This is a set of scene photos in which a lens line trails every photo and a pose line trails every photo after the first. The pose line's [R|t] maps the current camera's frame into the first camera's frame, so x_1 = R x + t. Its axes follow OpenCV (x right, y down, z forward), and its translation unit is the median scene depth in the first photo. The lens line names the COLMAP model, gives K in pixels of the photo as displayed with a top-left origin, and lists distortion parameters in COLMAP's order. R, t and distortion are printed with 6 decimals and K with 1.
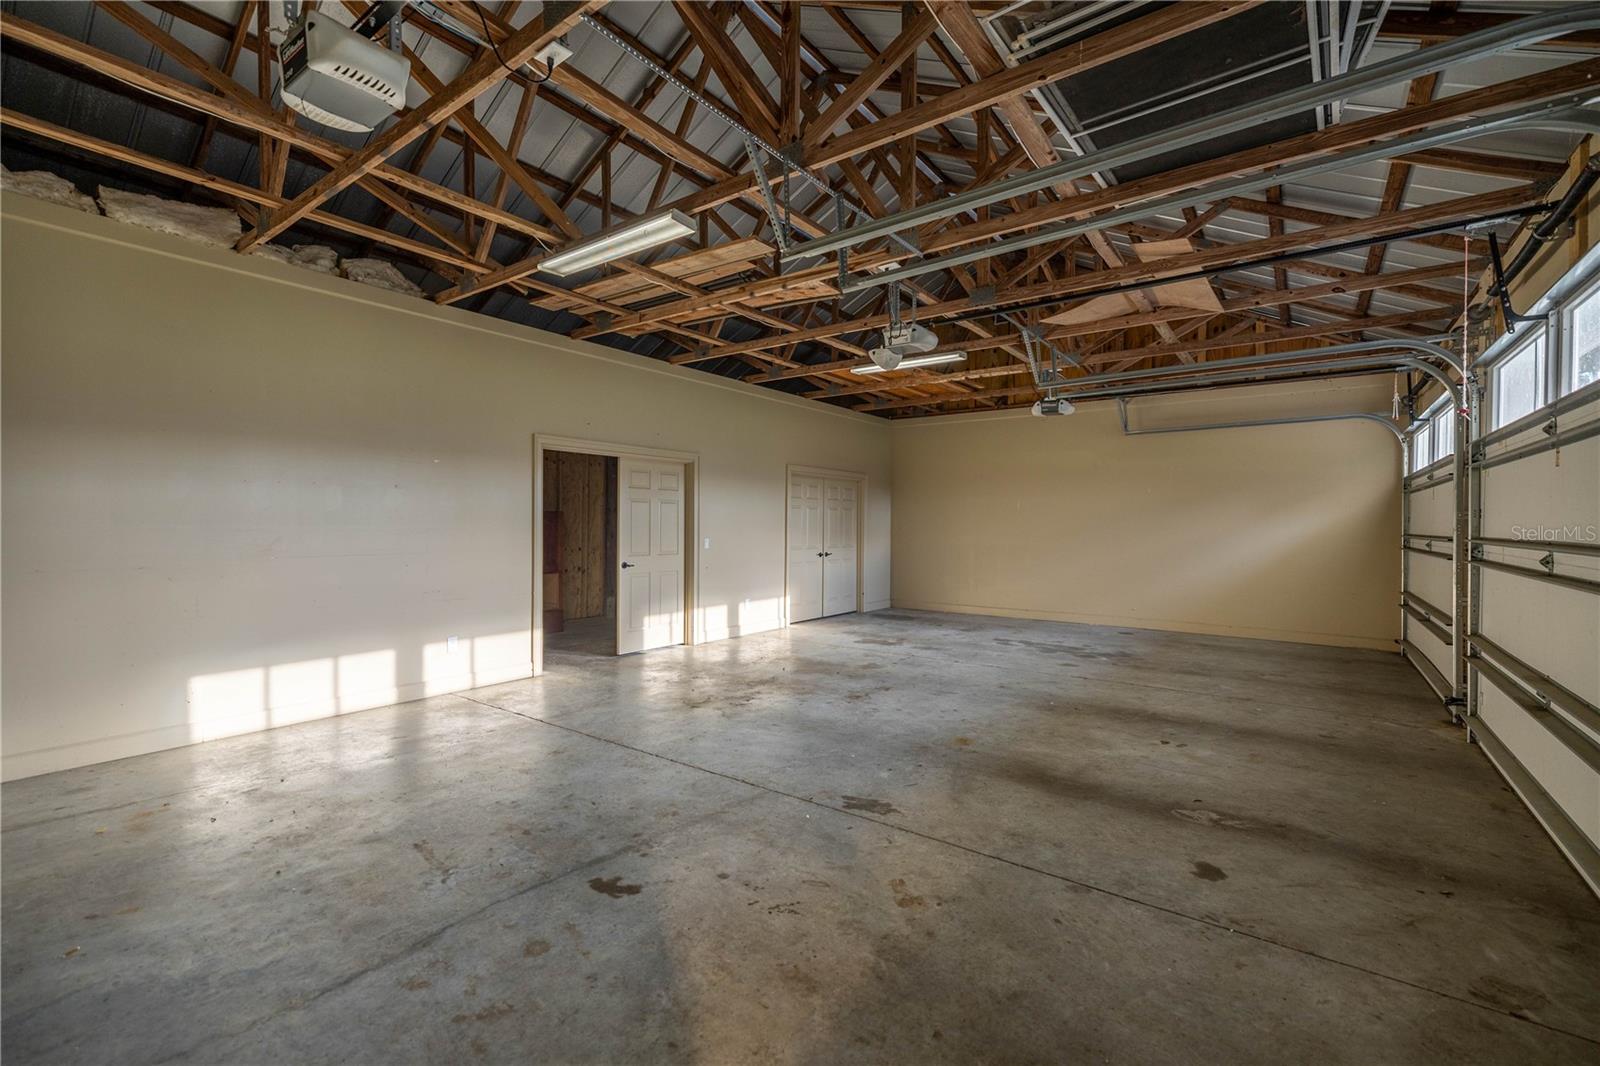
lens RADIAL K [[675.5, 0, 799.8], [0, 675.5, 530.0], [0, 0, 1]] dist [-0.000013, -0.000329]
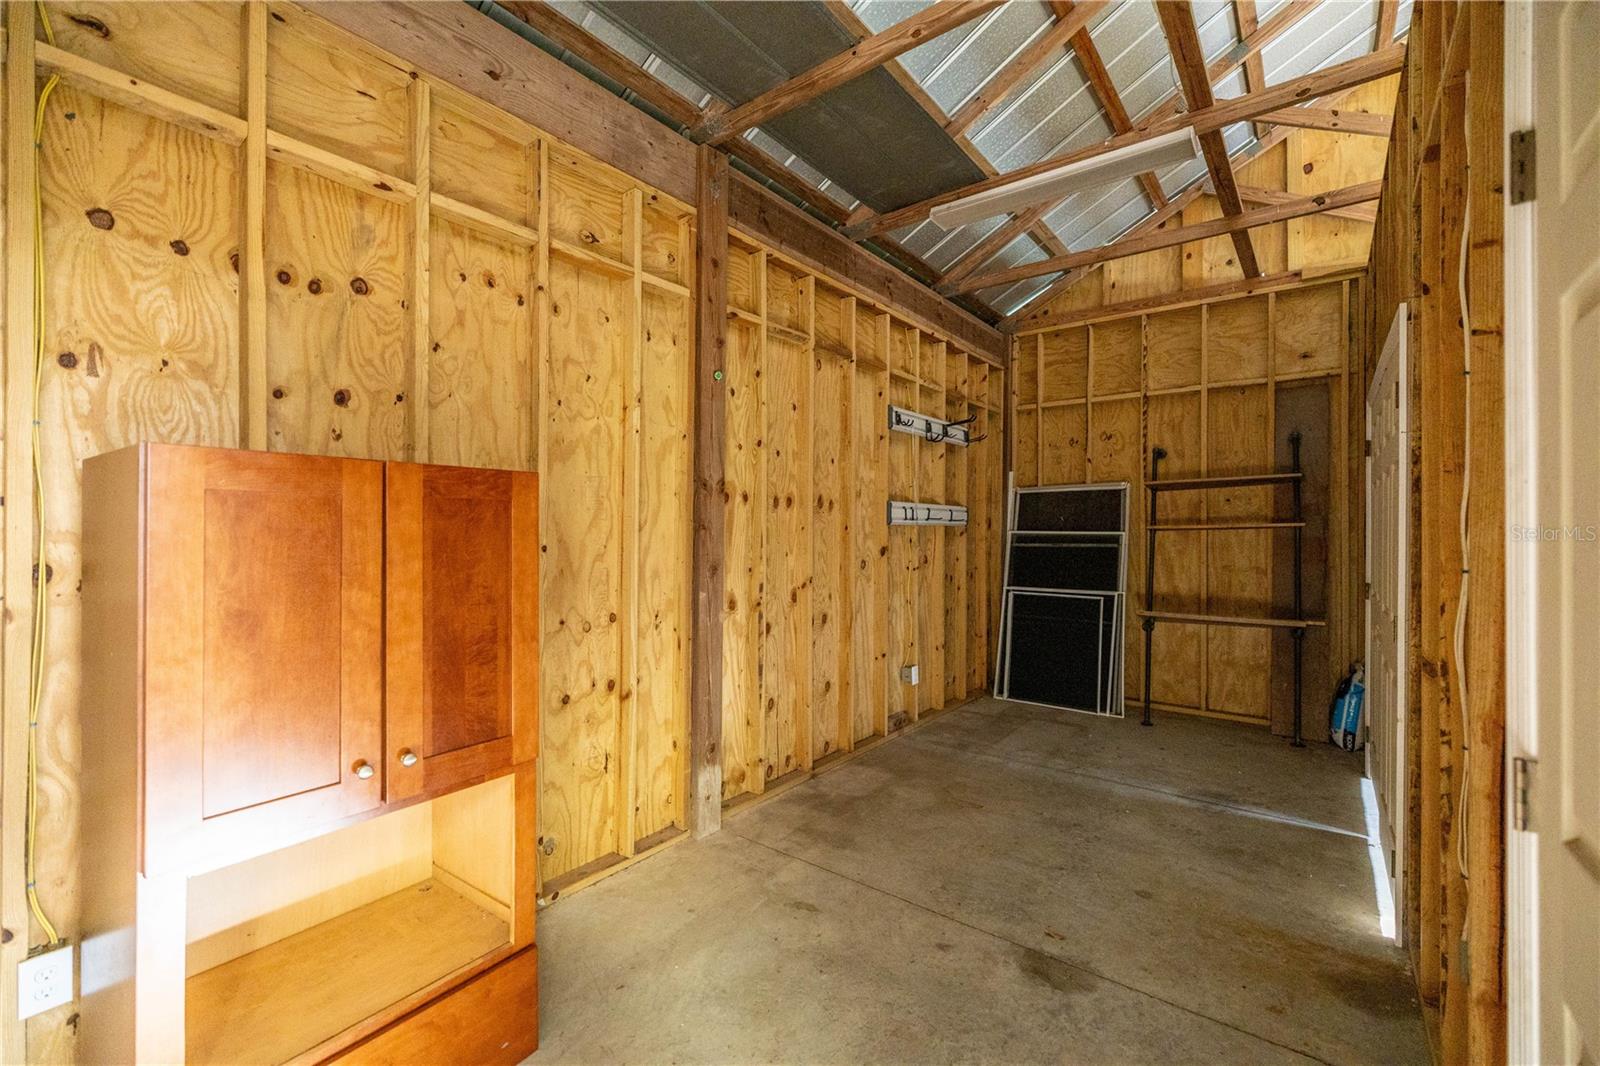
lens RADIAL K [[675.5, 0, 801.8], [0, 675.5, 529.6], [0, 0, 1]] dist [-0.000013, -0.000329]
pose [[0.999800, -0.001593, -0.019923, -0.237037], [0.001410, 0.999957, -0.009195, -0.008267], [0.019937, 0.009165, 0.999759, 0.706465]]
